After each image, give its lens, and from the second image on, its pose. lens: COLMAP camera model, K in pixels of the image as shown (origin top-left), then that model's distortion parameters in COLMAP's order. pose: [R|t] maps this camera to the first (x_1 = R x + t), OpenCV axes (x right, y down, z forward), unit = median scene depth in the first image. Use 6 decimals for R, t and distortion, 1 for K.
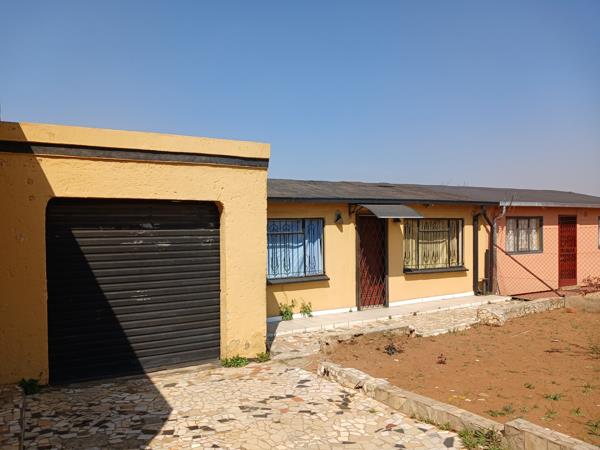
lens RADIAL K [[463.5, 0, 286.2], [0, 463.5, 233.8], [0, 0, 1]] dist [0.040219, -0.074099]
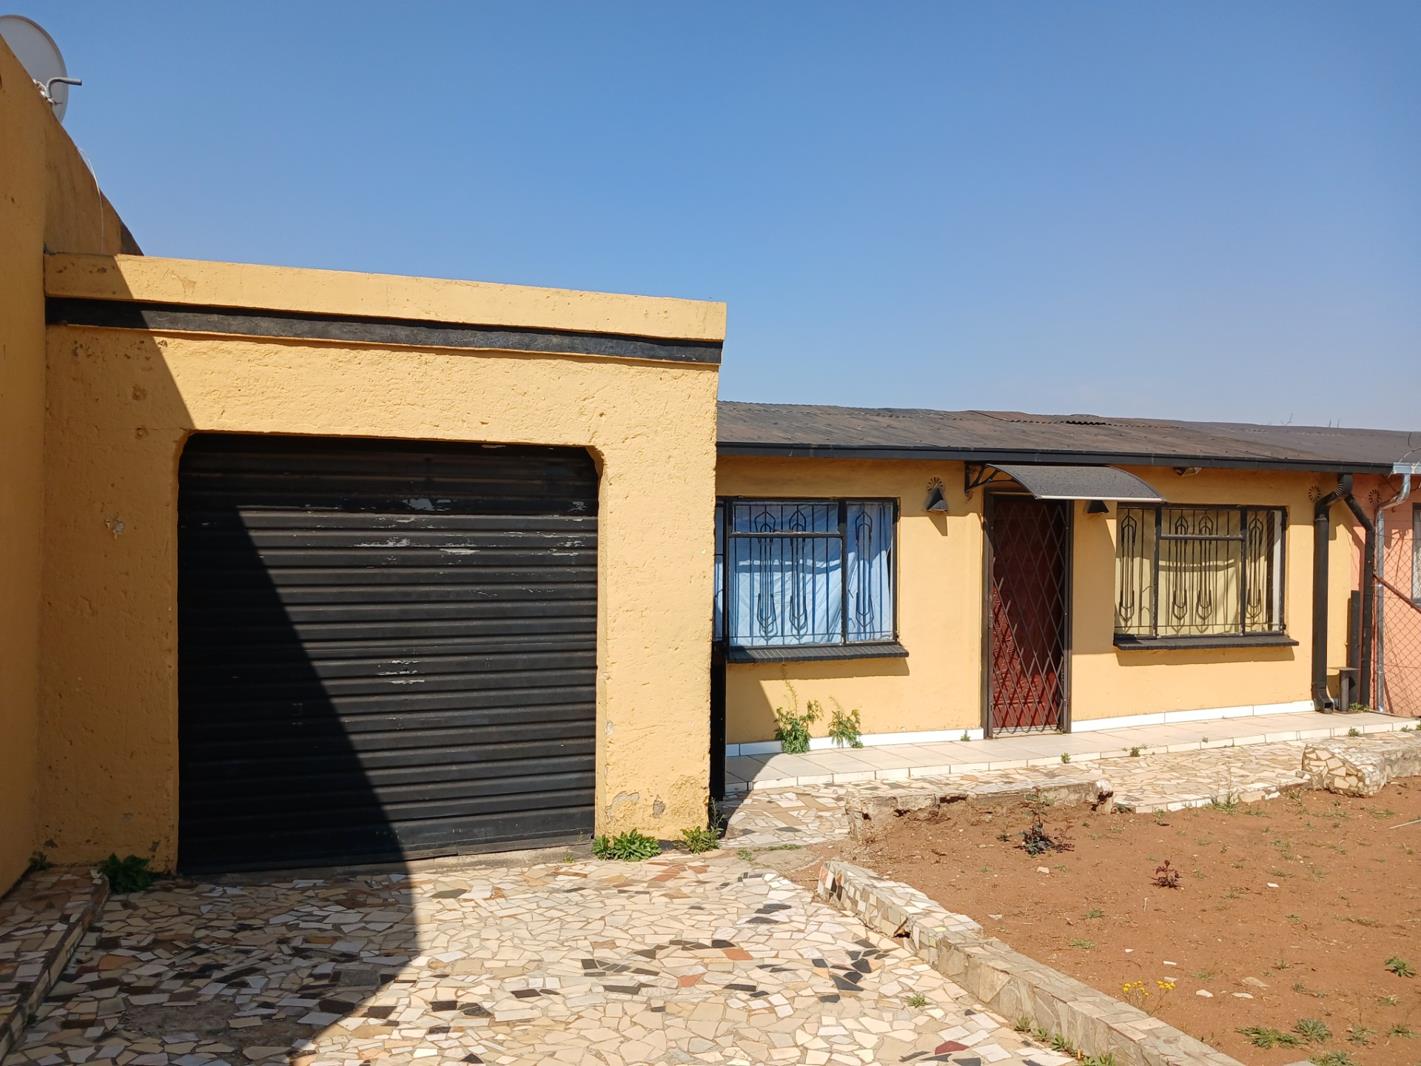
lens RADIAL K [[1097.6, 0, 696.4], [0, 1097.6, 539.1], [0, 0, 1]] dist [0.040219, -0.074099]
pose [[0.986039, 0.016607, -0.165684, 0.104134], [-0.018152, 0.999805, -0.007817, 0.016409], [0.165522, 0.010716, 0.986148, 0.071791]]
